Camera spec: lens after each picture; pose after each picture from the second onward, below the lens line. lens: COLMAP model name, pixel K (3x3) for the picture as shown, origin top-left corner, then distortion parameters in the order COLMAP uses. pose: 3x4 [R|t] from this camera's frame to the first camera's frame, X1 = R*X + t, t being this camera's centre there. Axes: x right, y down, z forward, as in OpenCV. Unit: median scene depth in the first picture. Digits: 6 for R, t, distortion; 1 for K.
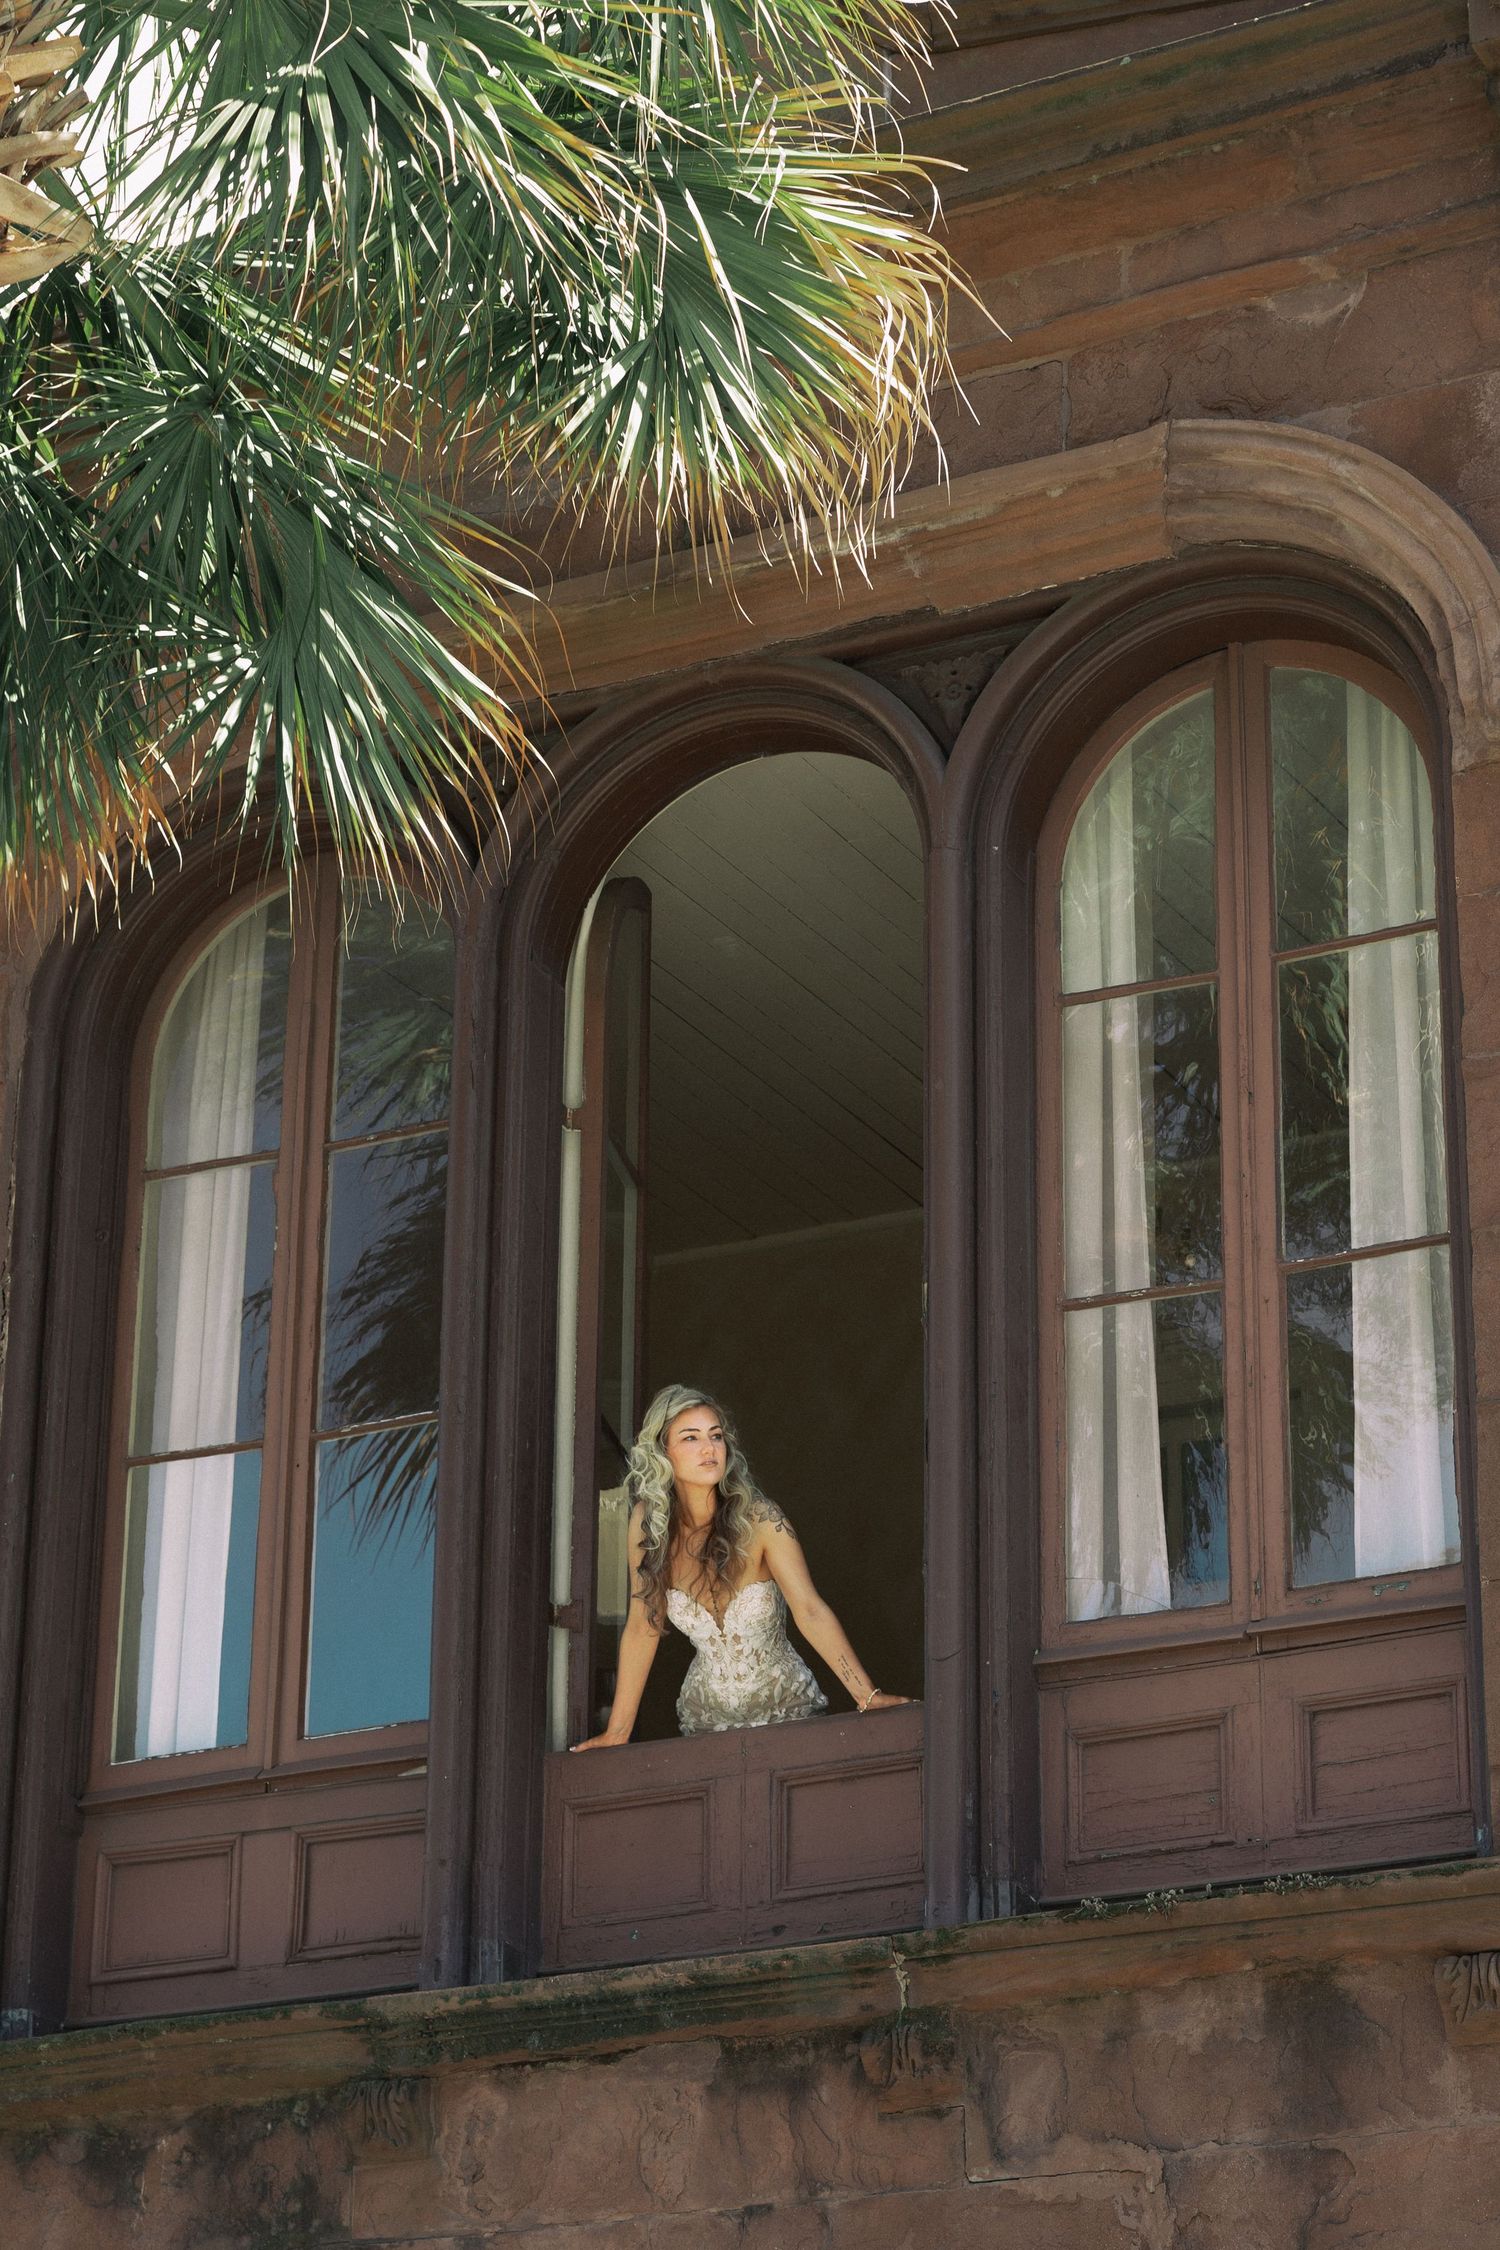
lens RADIAL K [[5219.2, 0, 716.1], [0, 5219.2, 1061.9], [0, 0, 1]] dist [0.027831, -0.063116]
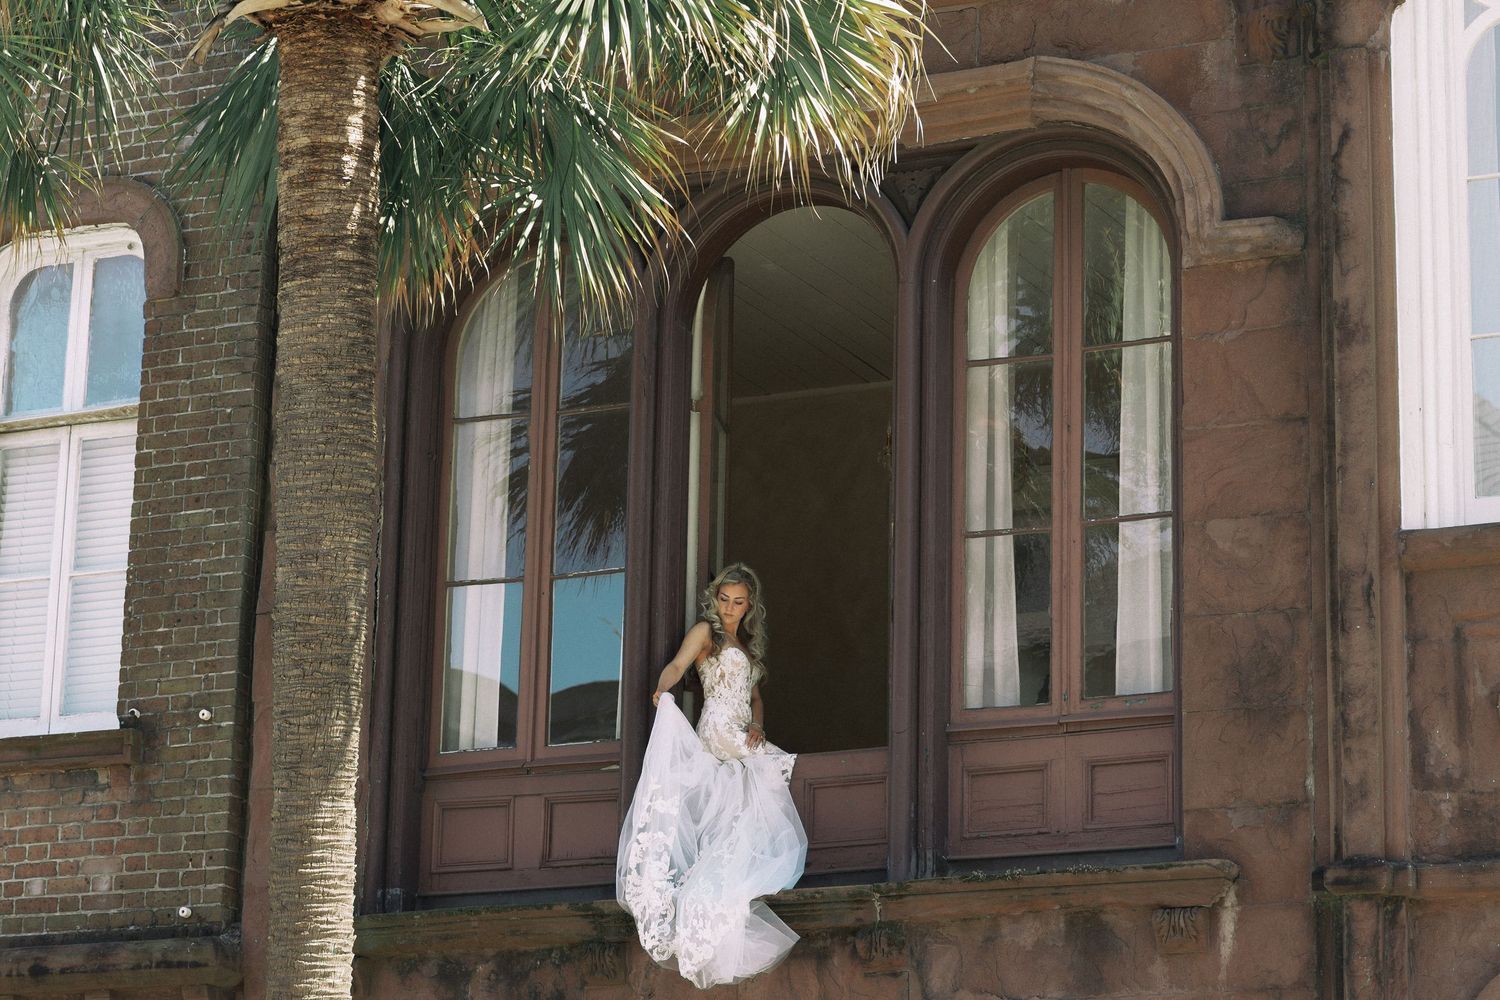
lens RADIAL K [[3879.4, 0, 730.6], [0, 3879.4, 319.0], [0, 0, 1]] dist [0.036605, -0.126102]
pose [[0.999451, 0.018171, 0.027709, -0.059071], [-0.021019, 0.994120, 0.106224, -0.181059], [-0.025616, -0.106748, 0.993956, -0.382127]]
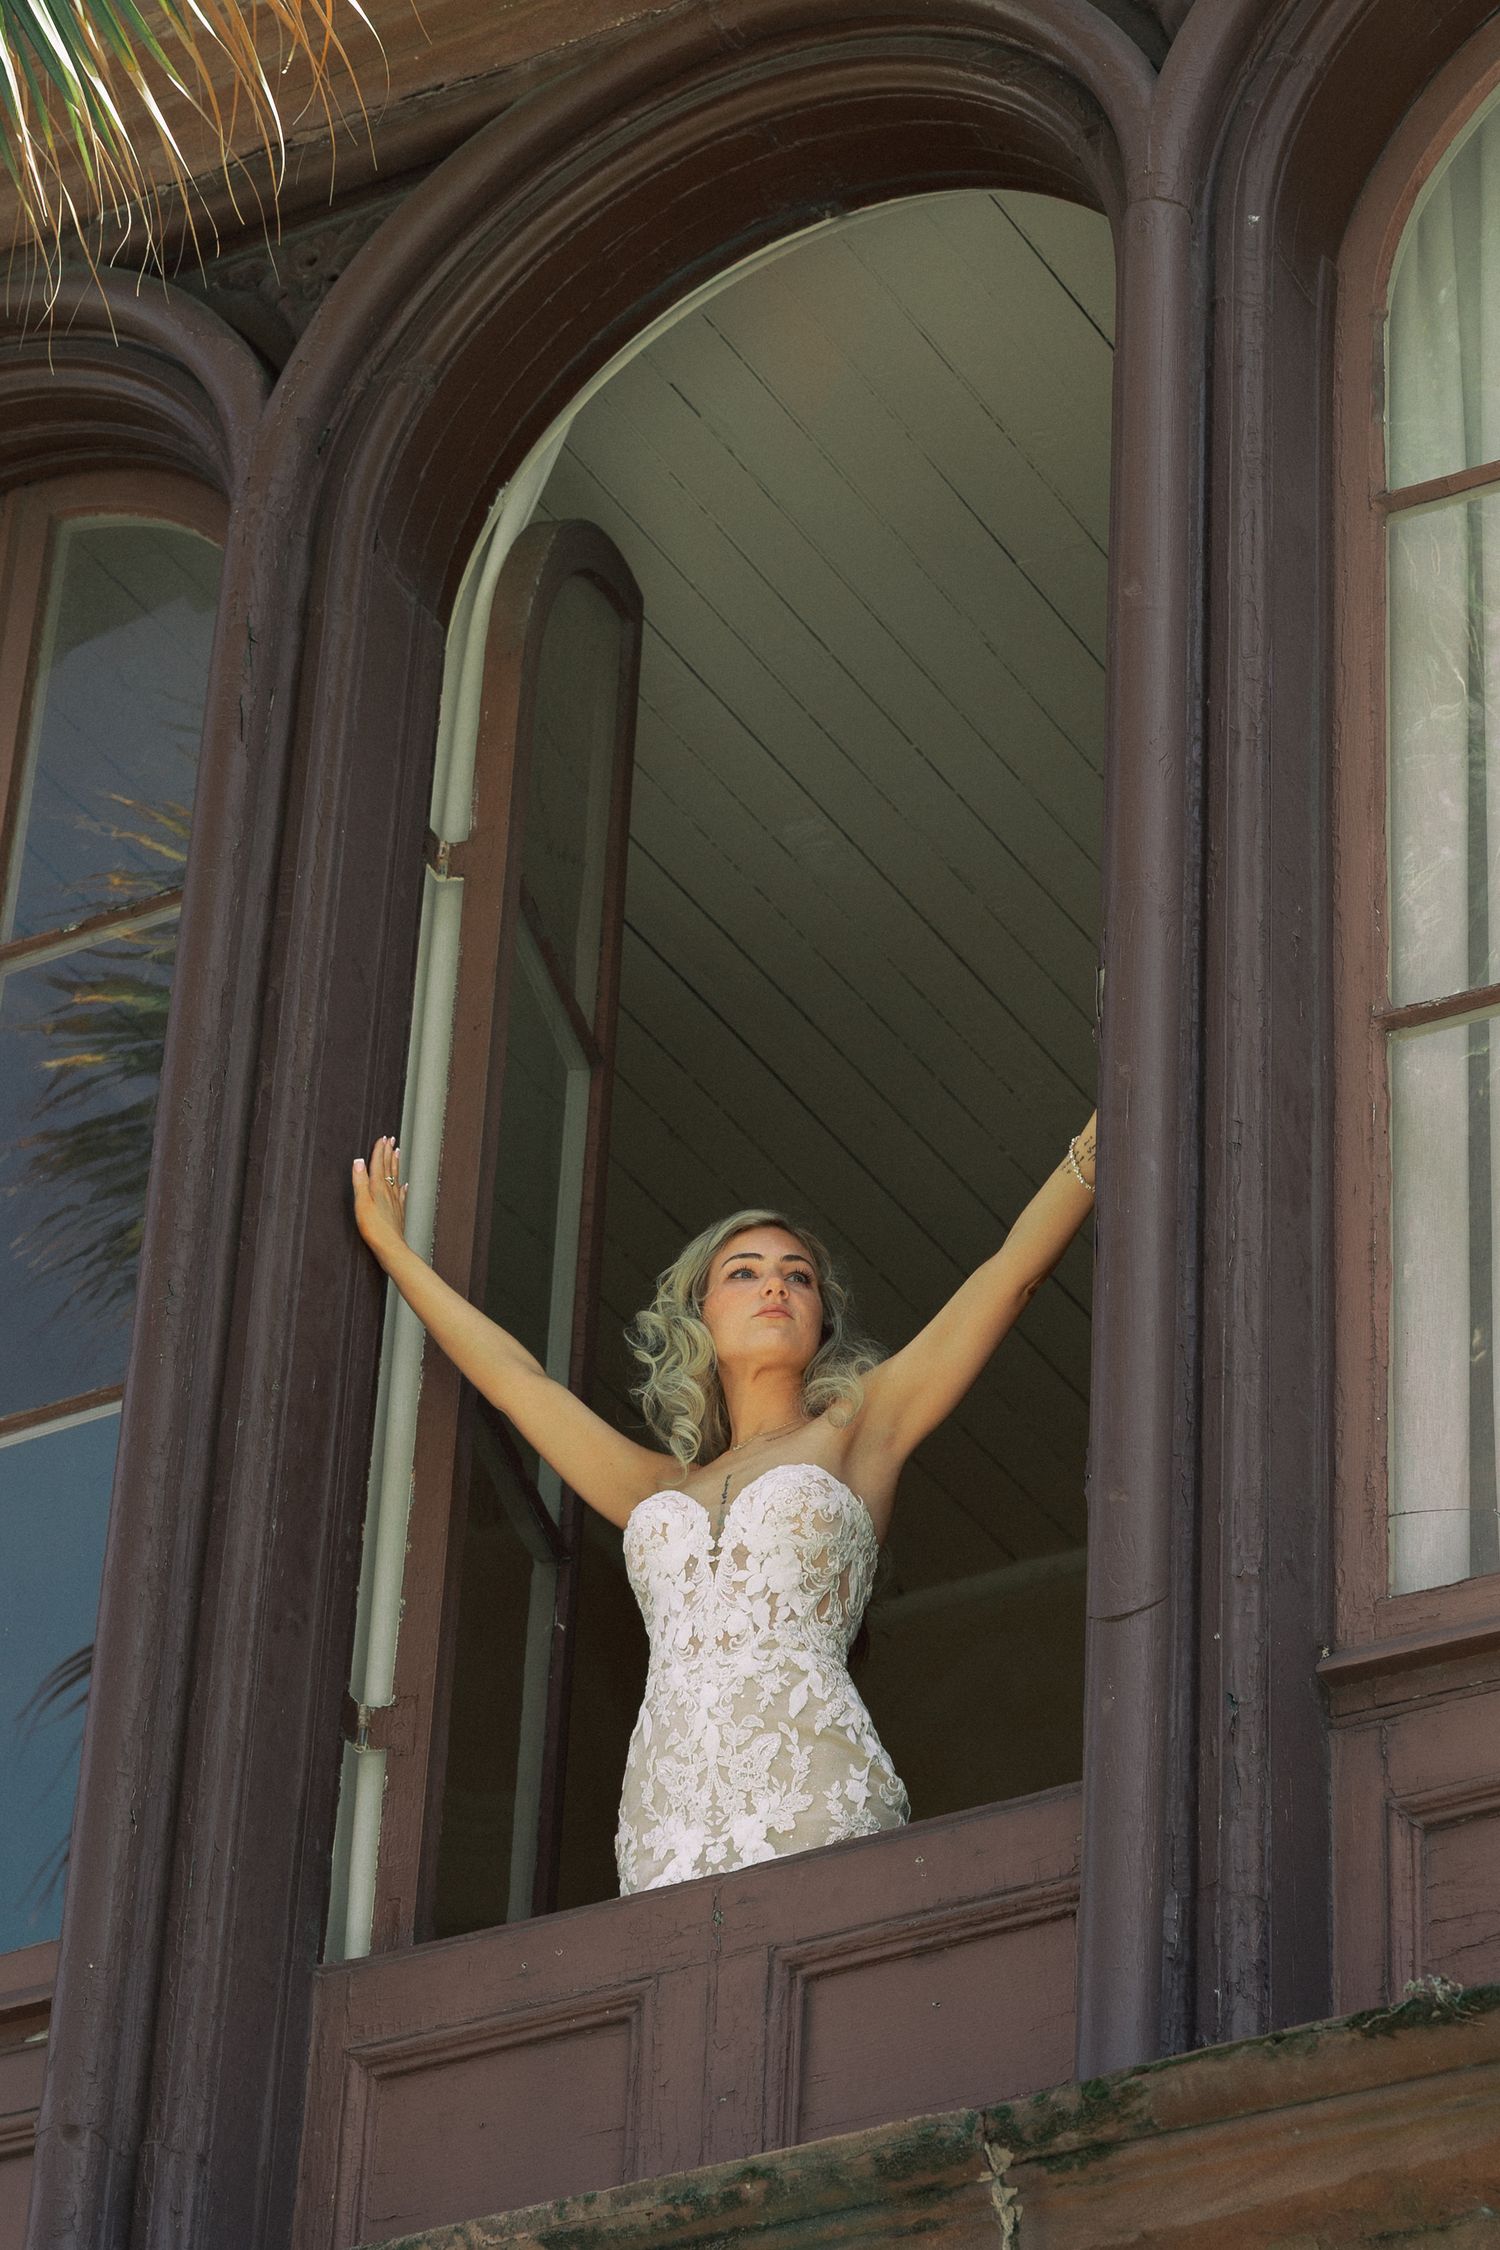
lens RADIAL K [[6649.8, 0, 851.3], [0, 6649.8, 1125.9], [0, 0, 1]] dist [0.016001, -0.016548]
pose [[0.999335, 0.003435, -0.036303, 0.040160], [-0.010814, 0.978686, -0.205077, 0.189637], [0.034825, 0.205333, 0.978072, 0.401014]]
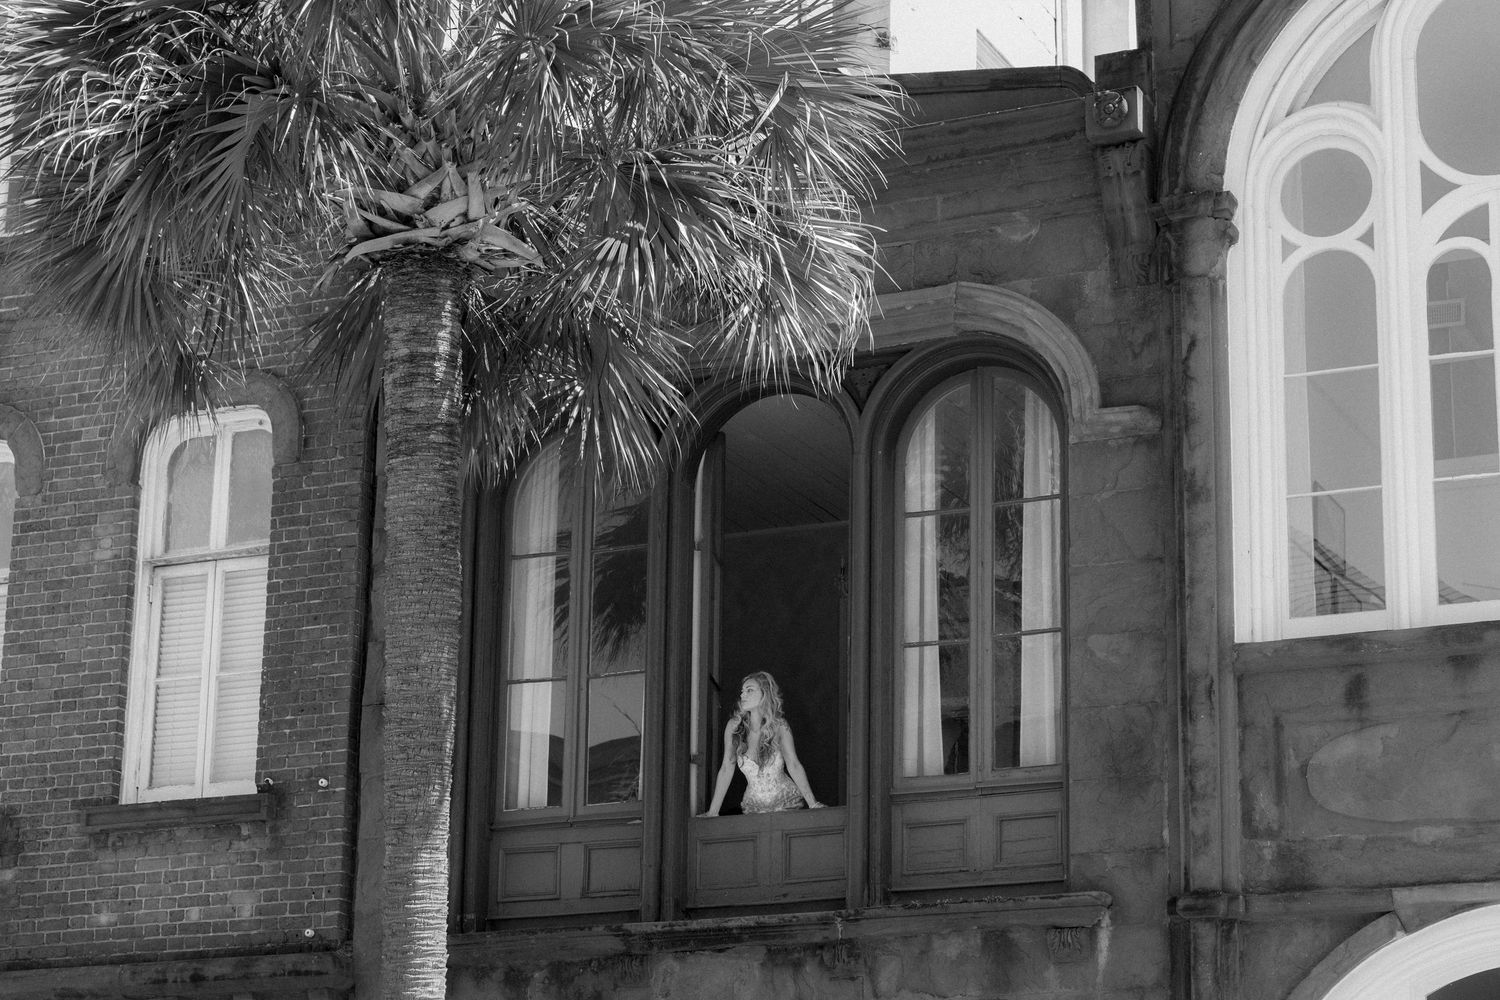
lens RADIAL K [[3018.2, 0, 791.1], [0, 3018.2, 537.2], [0, 0, 1]] dist [0.016262, 0.143335]
pose [[0.997955, 0.015097, 0.062107, -0.078220], [-0.023442, 0.990442, 0.135923, -0.202071], [-0.059461, -0.137101, 0.988771, -0.411790]]
